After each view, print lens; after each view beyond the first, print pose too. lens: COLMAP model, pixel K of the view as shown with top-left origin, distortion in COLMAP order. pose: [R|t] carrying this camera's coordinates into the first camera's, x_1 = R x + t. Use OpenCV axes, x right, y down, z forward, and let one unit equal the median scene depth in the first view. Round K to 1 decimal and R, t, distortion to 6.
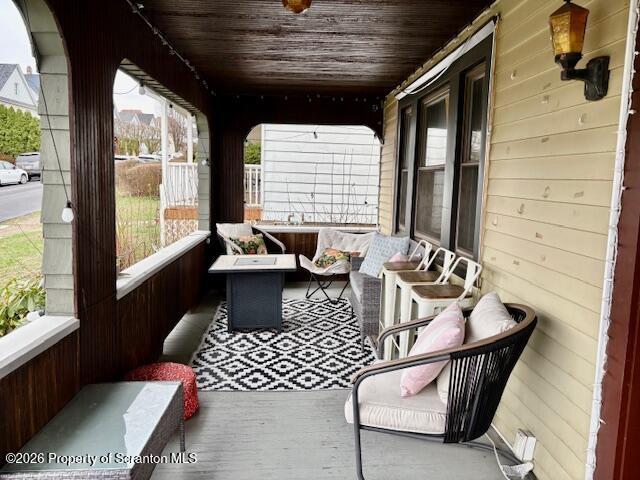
lens RADIAL K [[508.1, 0, 318.1], [0, 508.1, 239.7], [0, 0, 1]] dist [0.070470, -0.003427]
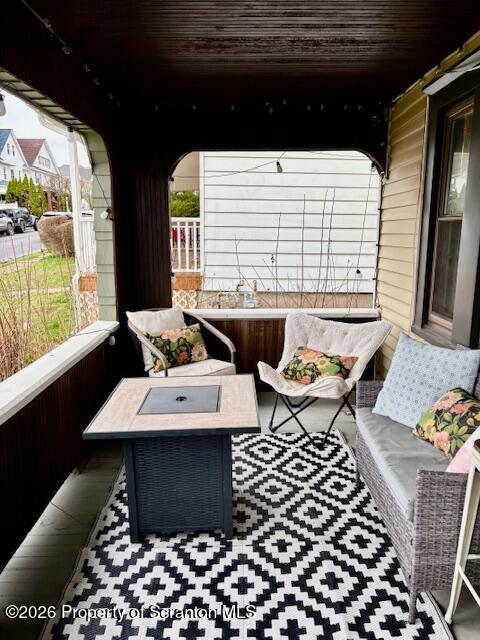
lens RADIAL K [[508.1, 0, 239.4], [0, 508.1, 319.0], [0, 0, 1]] dist [0.070470, -0.003427]
pose [[0.998749, -0.011995, -0.048545, -0.028143], [0.014550, 0.998508, 0.052633, -0.053565], [0.047842, -0.053273, 0.997433, 0.370725]]
